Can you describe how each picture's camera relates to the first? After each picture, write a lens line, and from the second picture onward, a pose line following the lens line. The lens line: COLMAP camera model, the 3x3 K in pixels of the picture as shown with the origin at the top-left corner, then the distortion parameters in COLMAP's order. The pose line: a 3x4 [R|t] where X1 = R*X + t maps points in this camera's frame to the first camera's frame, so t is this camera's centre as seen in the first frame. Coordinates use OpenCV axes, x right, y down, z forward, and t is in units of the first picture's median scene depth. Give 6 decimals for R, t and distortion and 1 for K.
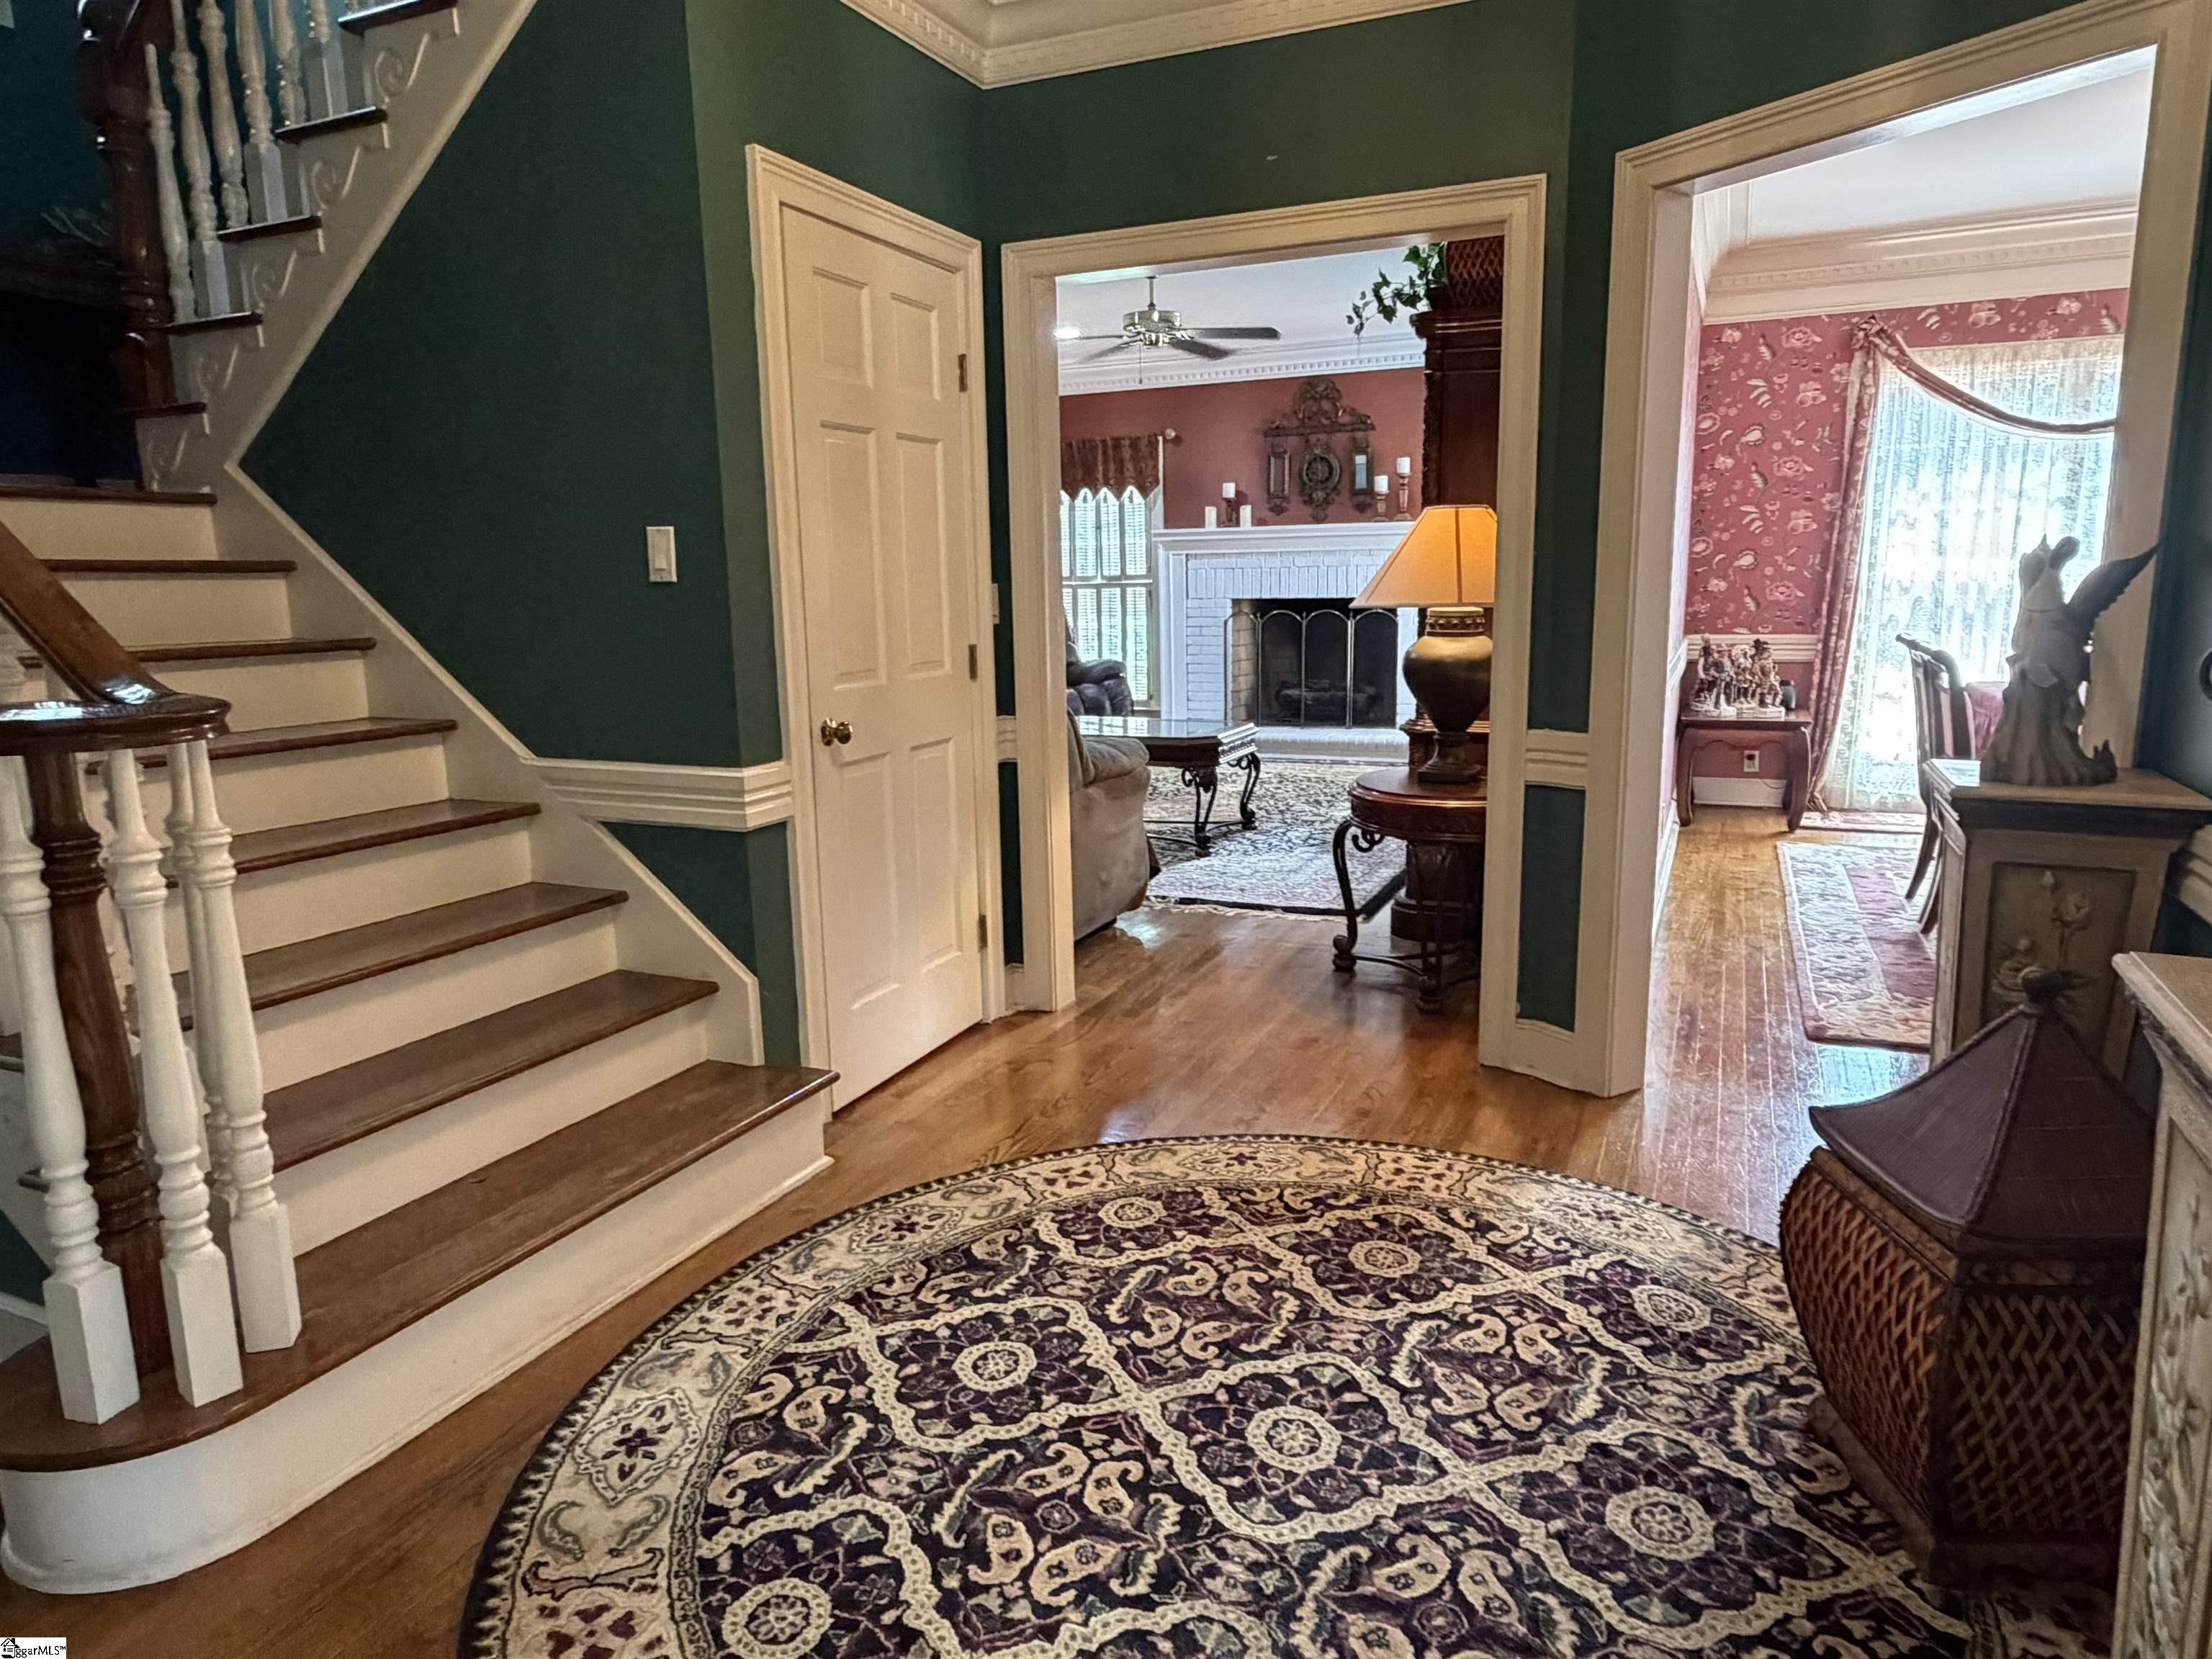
lens RADIAL K [[1378.5, 0, 1097.1], [0, 1378.5, 830.1], [0, 0, 1]] dist [-0.002047, 0.002421]
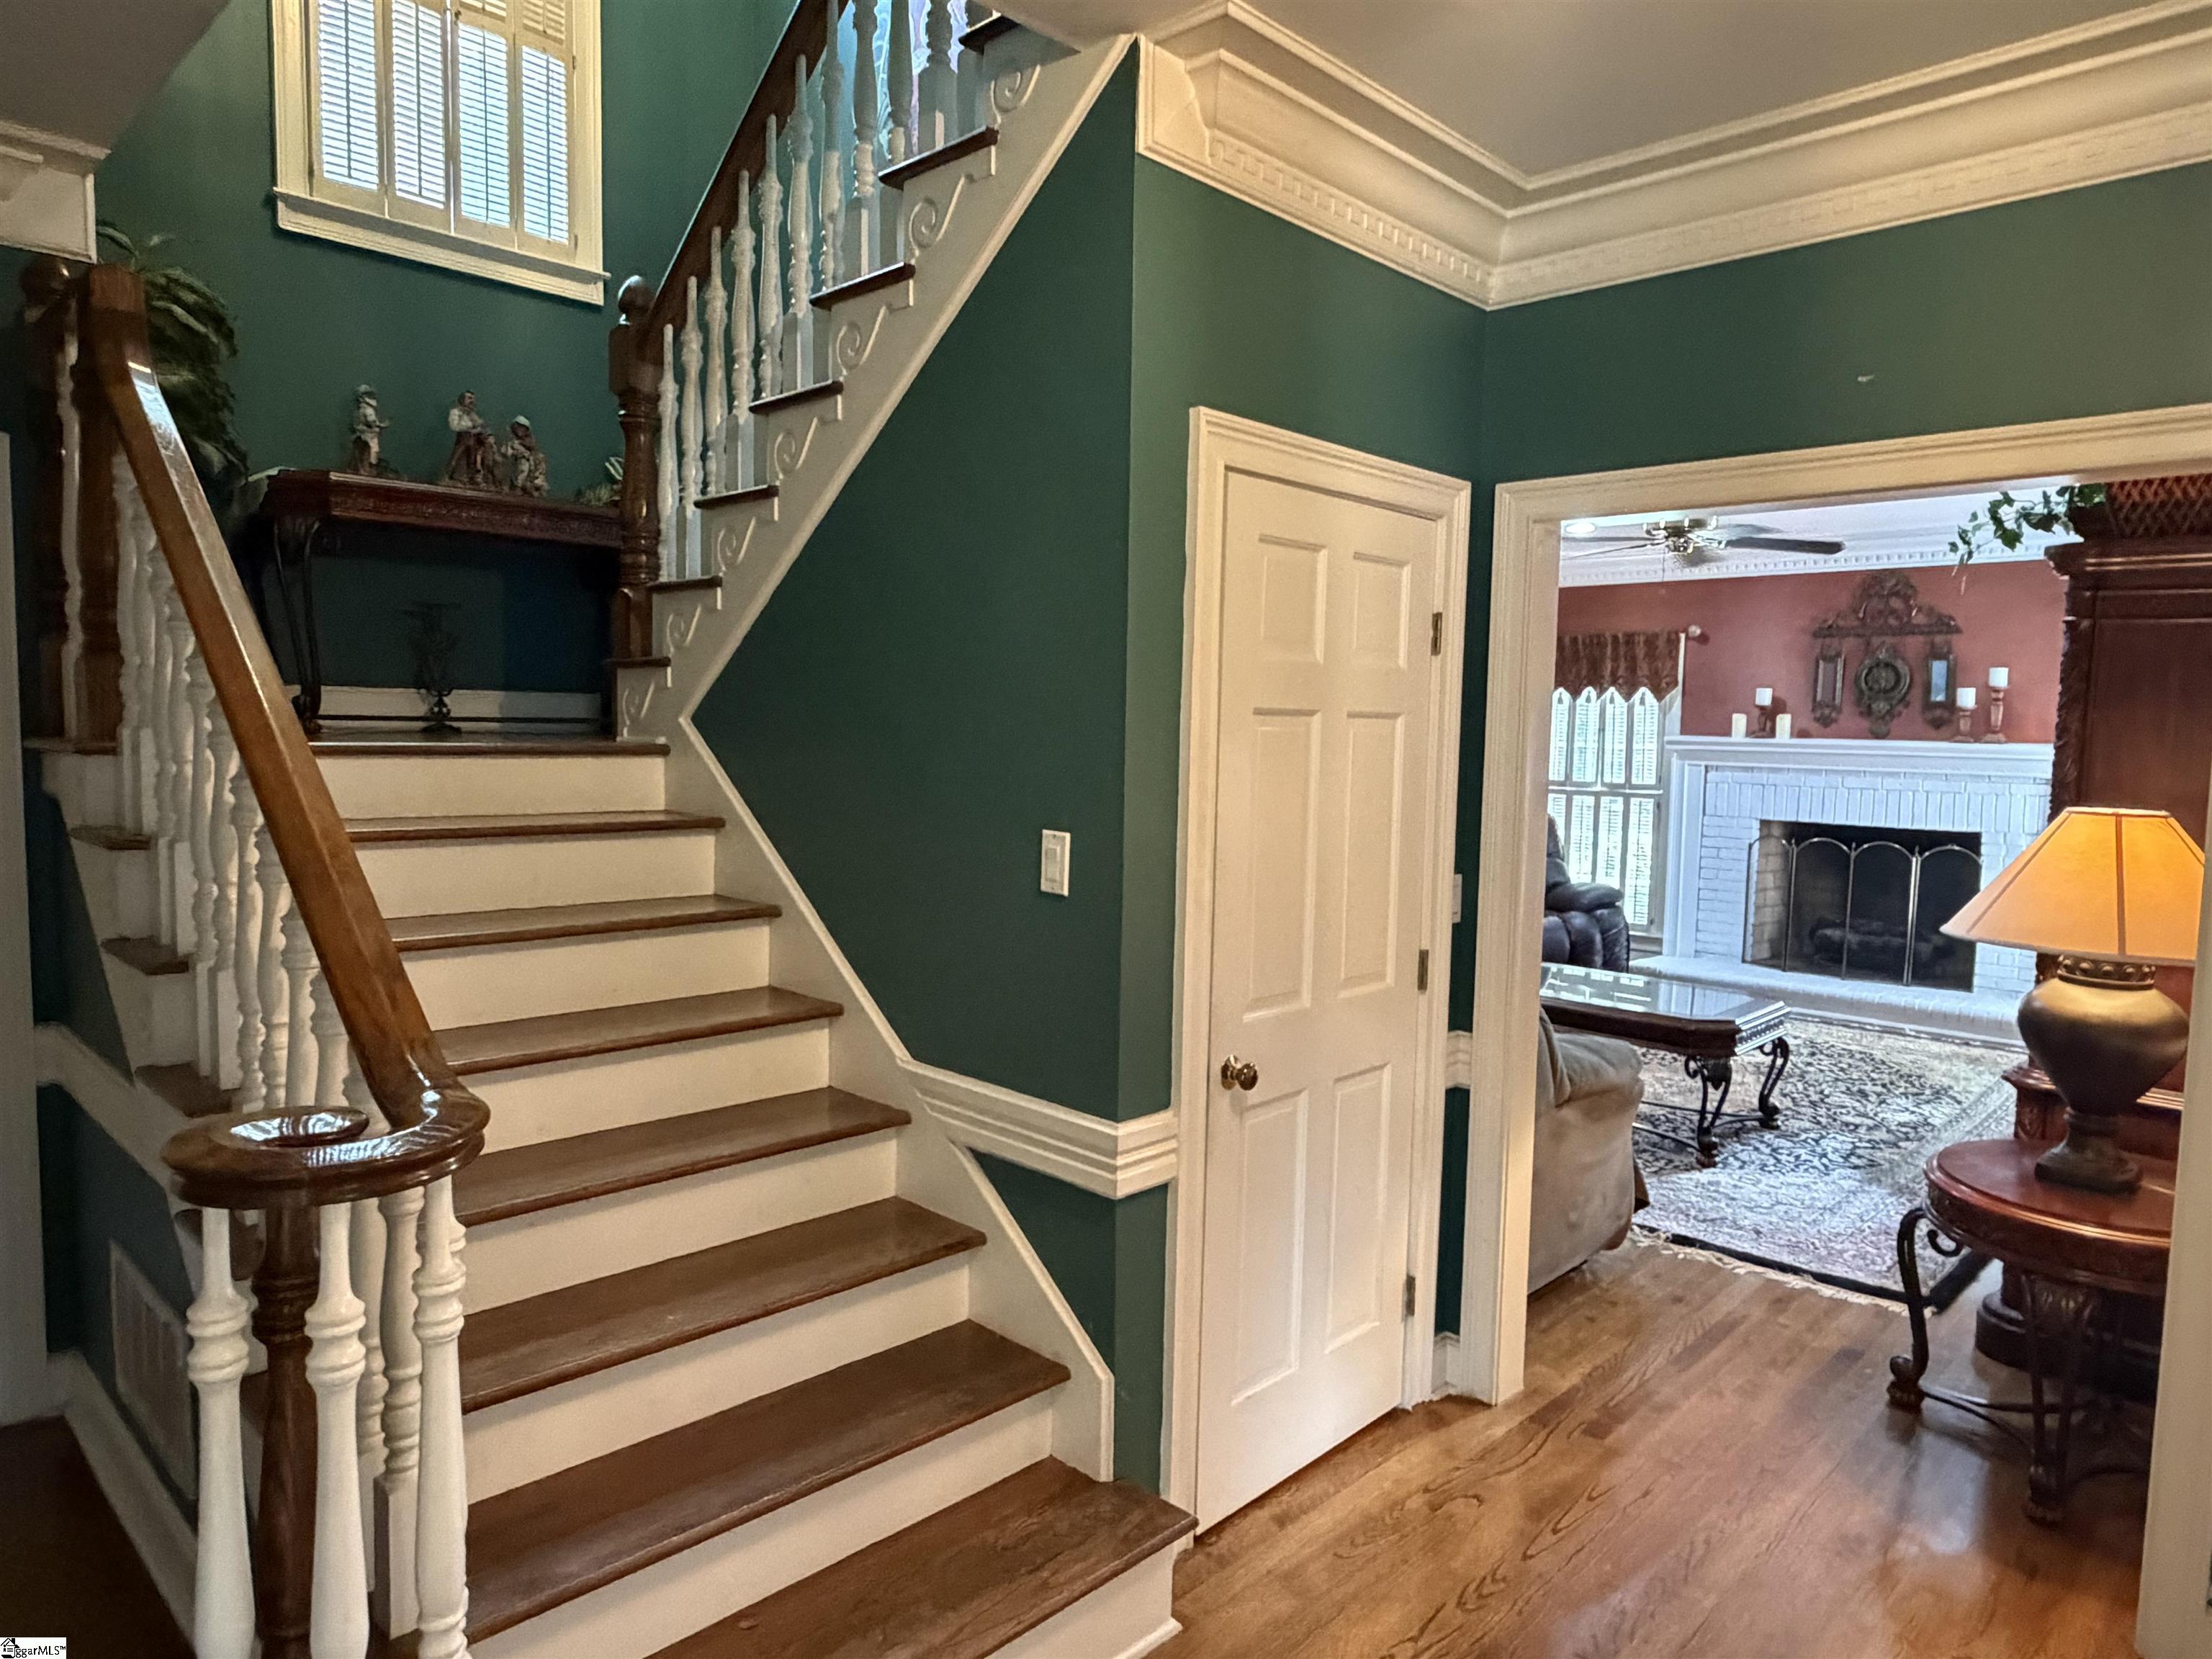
lens RADIAL K [[1378.5, 0, 1099.1], [0, 1378.5, 836.9], [0, 0, 1]] dist [-0.002047, 0.002421]
pose [[0.939183, 0.066445, -0.336927, 0.001339], [-0.100698, 0.991261, -0.085210, -0.117273], [0.328321, 0.113956, 0.937667, 0.155189]]
